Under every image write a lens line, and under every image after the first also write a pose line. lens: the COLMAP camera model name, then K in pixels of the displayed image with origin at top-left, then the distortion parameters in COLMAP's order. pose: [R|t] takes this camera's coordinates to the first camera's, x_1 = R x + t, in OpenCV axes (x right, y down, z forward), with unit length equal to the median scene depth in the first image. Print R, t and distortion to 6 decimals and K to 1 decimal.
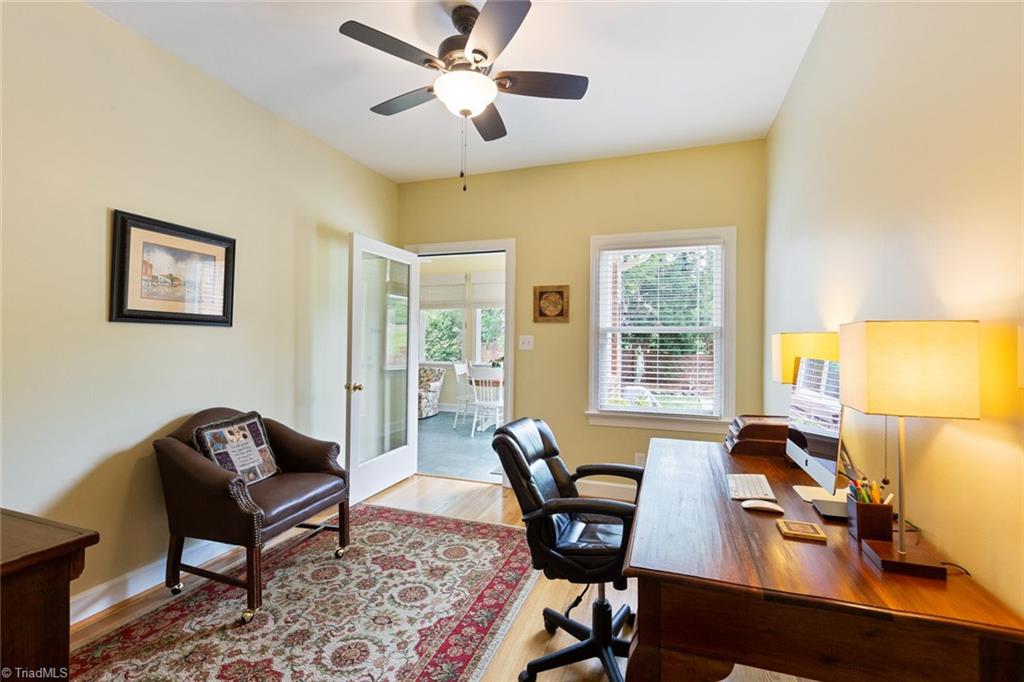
lens RADIAL K [[466.7, 0, 509.3], [0, 466.7, 339.8], [0, 0, 1]] dist [0.000547, -0.000481]
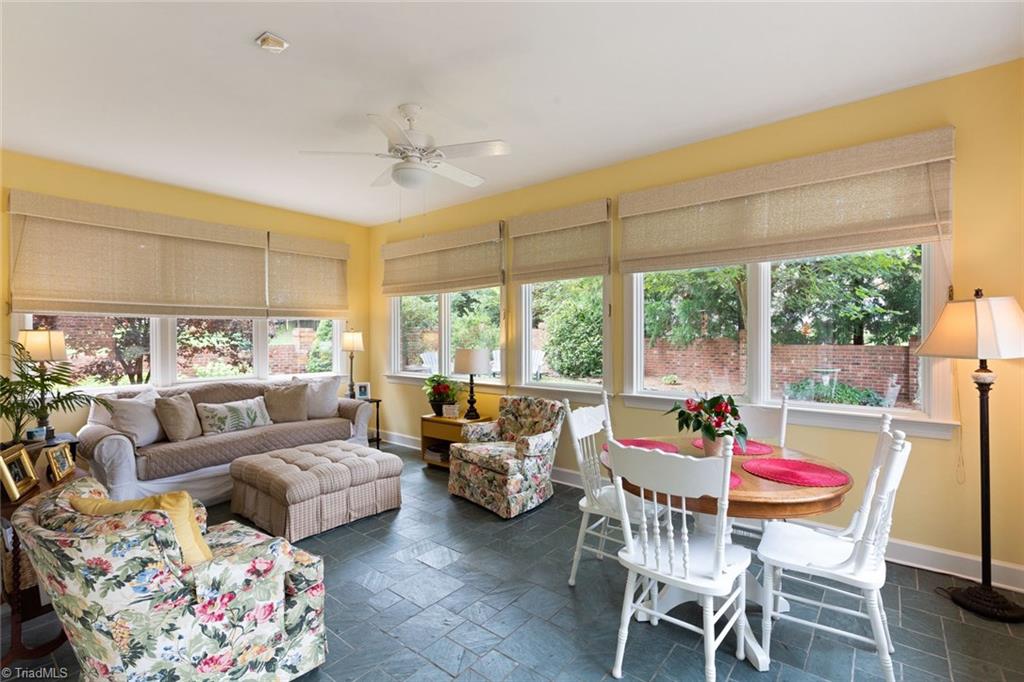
lens RADIAL K [[466.7, 0, 508.7], [0, 466.7, 340.2], [0, 0, 1]] dist [0.000547, -0.000481]
pose [[0.941632, -0.005403, -0.336600, -0.031545], [0.010700, 0.999846, 0.013886, -0.009834], [0.336473, -0.016677, 0.941545, 0.532586]]
